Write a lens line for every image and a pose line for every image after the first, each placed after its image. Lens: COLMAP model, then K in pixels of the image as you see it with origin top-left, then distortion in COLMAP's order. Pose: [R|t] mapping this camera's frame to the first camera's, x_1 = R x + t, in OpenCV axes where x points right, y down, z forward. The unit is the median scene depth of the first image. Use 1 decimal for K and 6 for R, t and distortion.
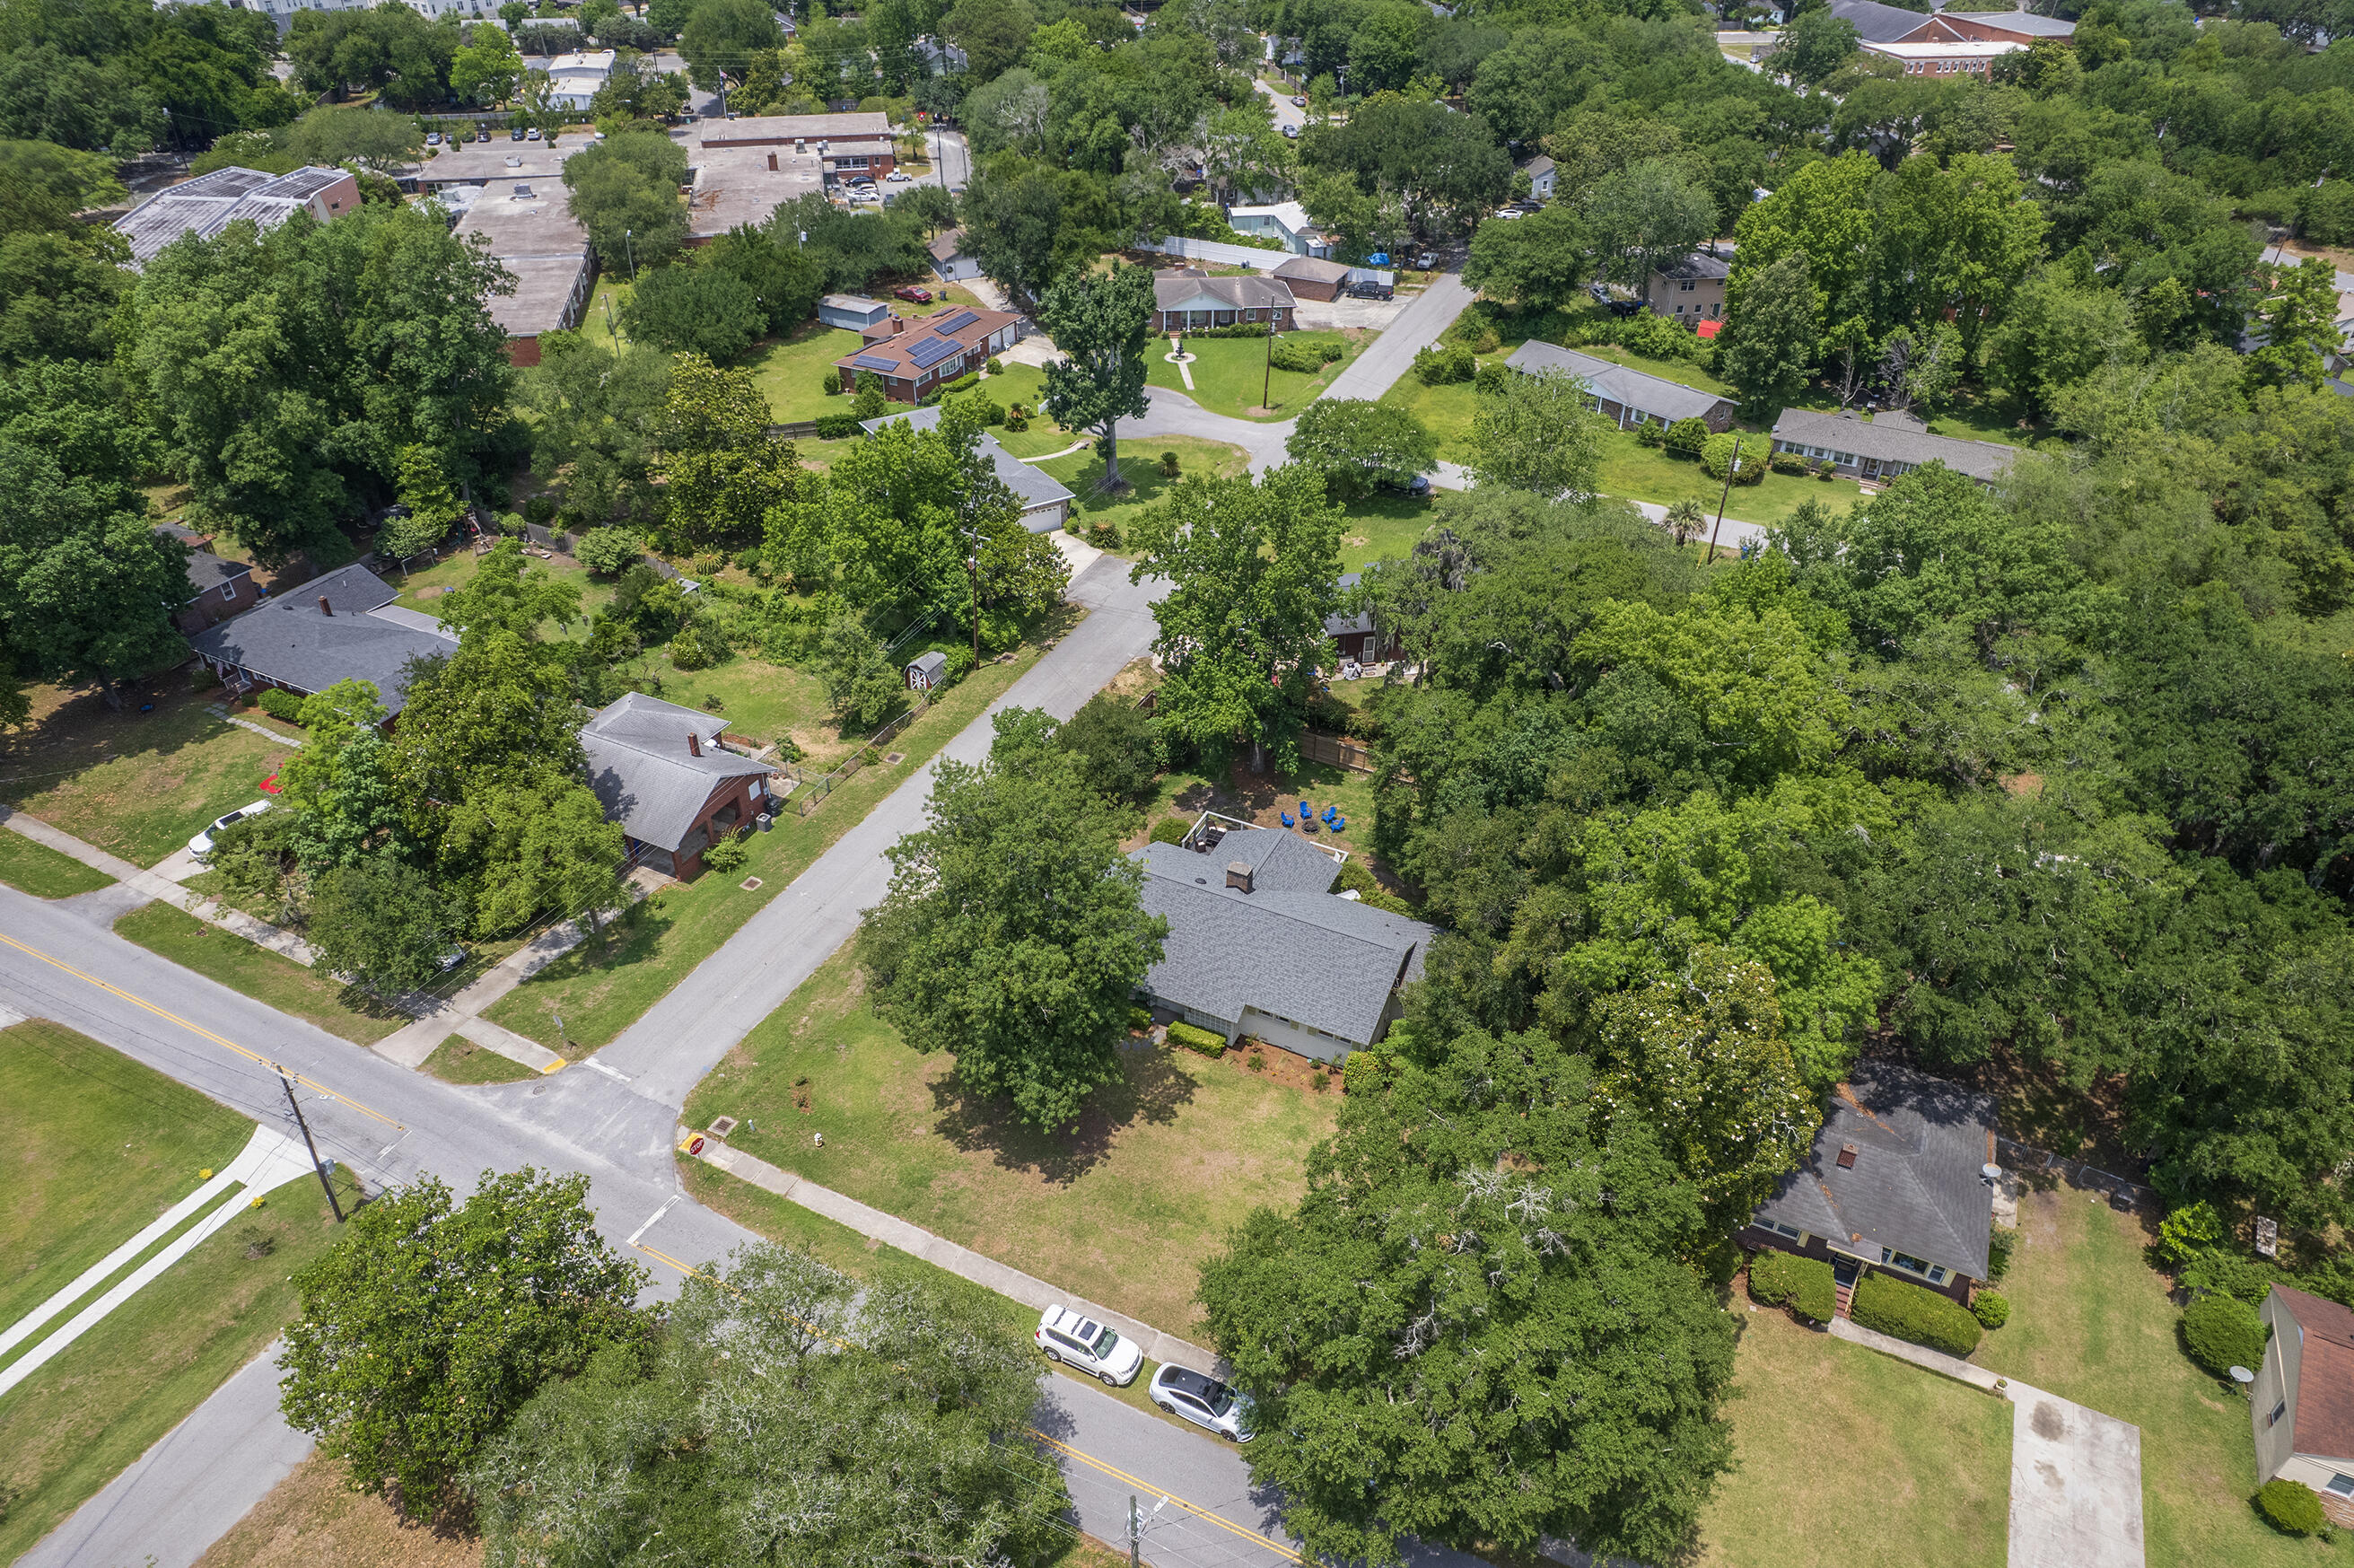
lens RADIAL K [[1504.9, 0, 1181.4], [0, 1504.9, 802.6], [0, 0, 1]] dist [-0.081926, 0.074749]
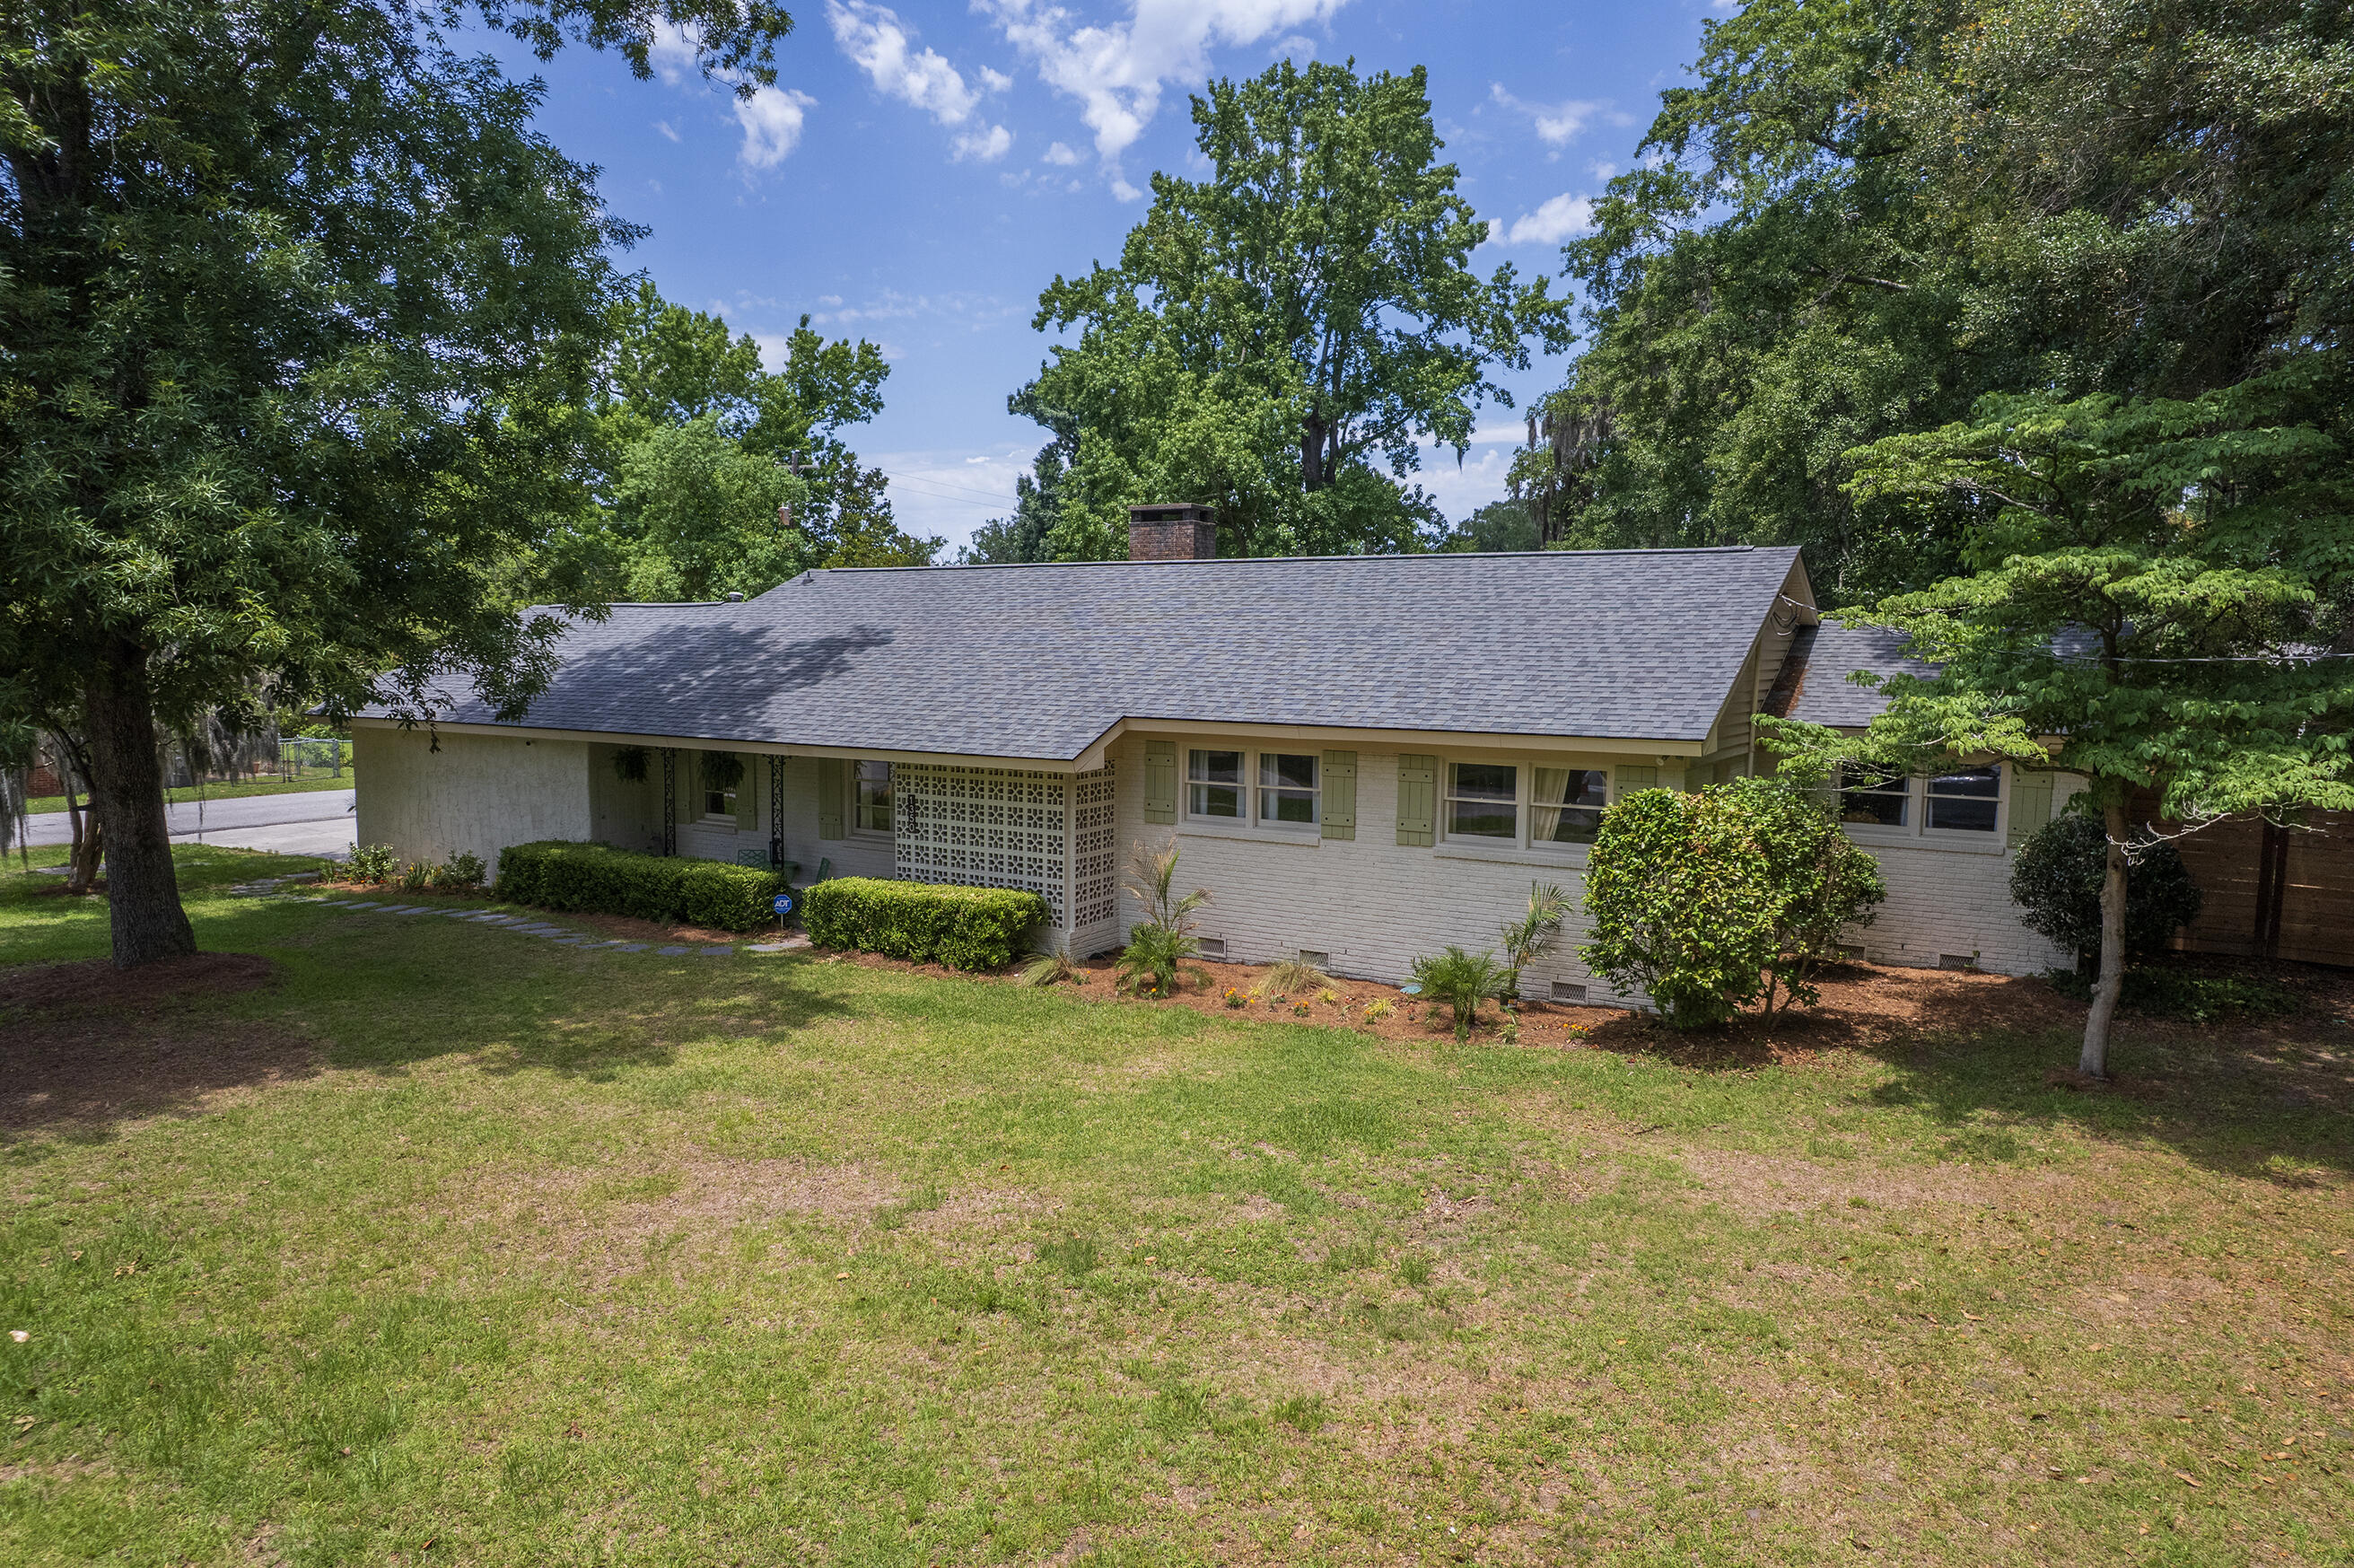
lens RADIAL K [[1504.9, 0, 1181.4], [0, 1504.9, 802.6], [0, 0, 1]] dist [-0.081926, 0.074749]
pose [[0.996668, 0.012414, -0.080609, 0.051563], [-0.050337, 0.871284, -0.488190, 0.187917], [0.064173, 0.490622, 0.869007, 0.587512]]
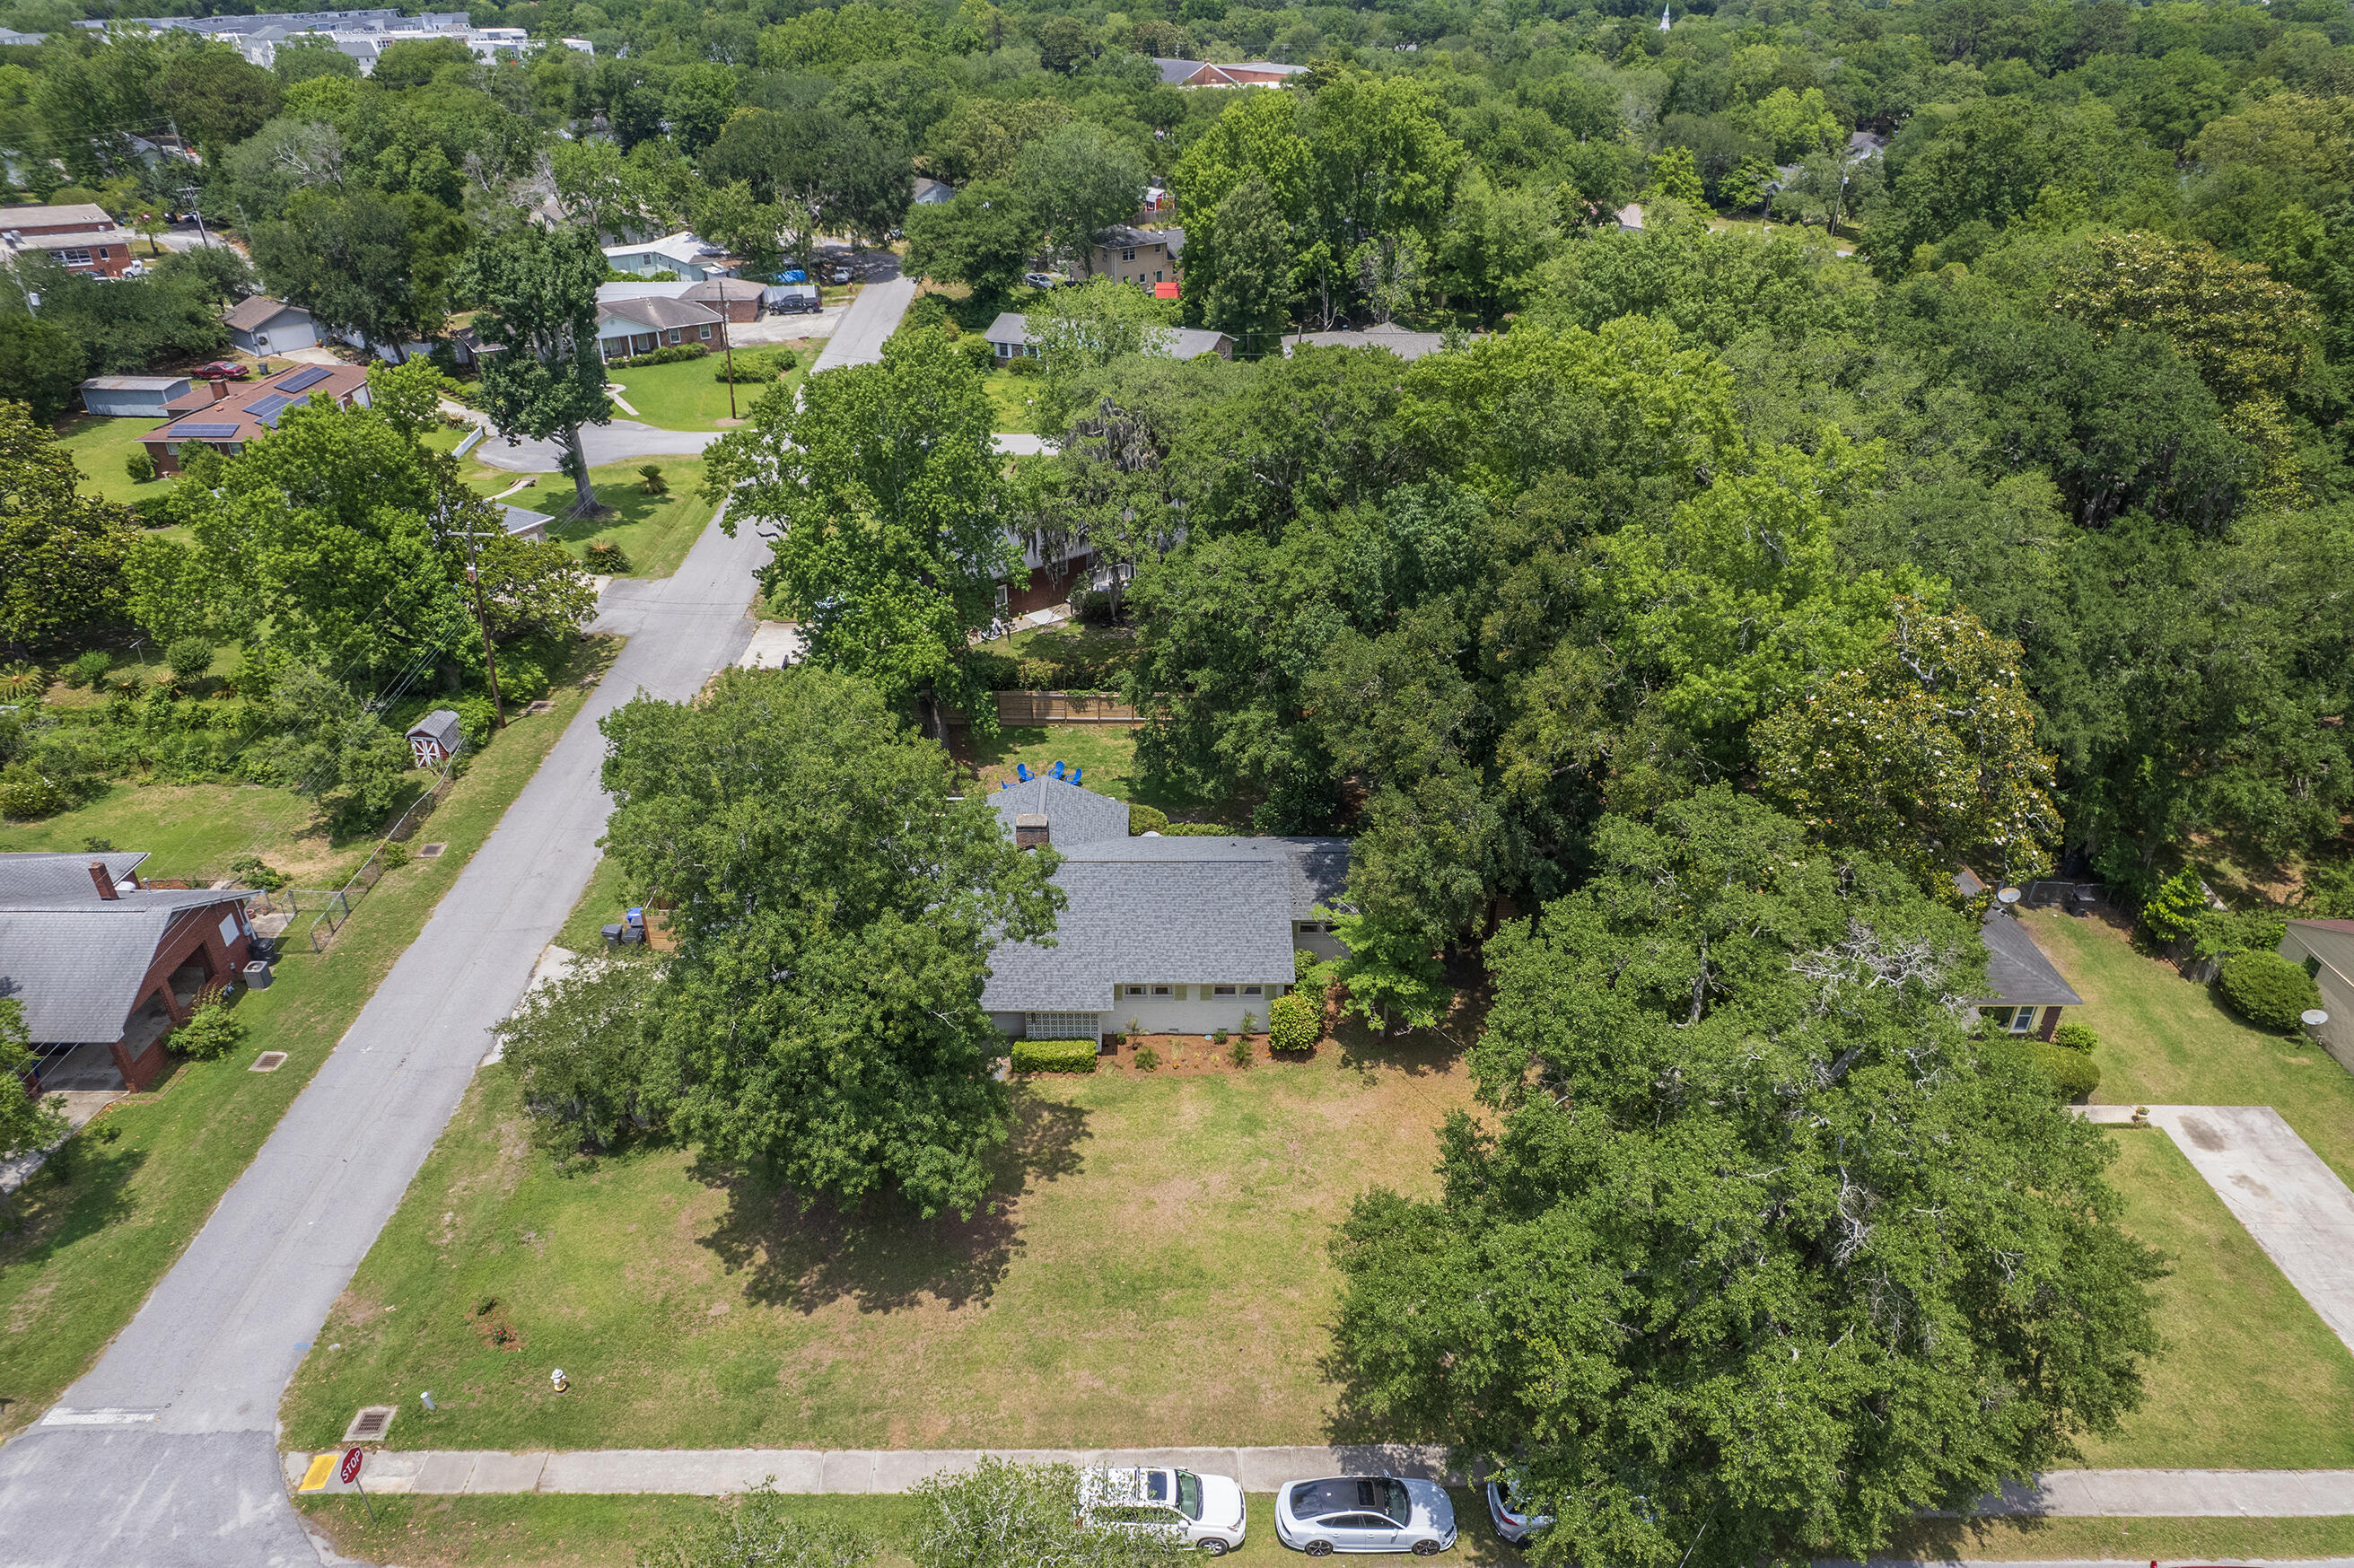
lens RADIAL K [[1504.9, 0, 1181.4], [0, 1504.9, 802.6], [0, 0, 1]] dist [-0.081926, 0.074749]
pose [[0.892989, -0.229866, 0.386954, -0.135089], [0.263990, 0.963828, -0.036670, 0.062513], [-0.364528, 0.134898, 0.921370, 0.230499]]
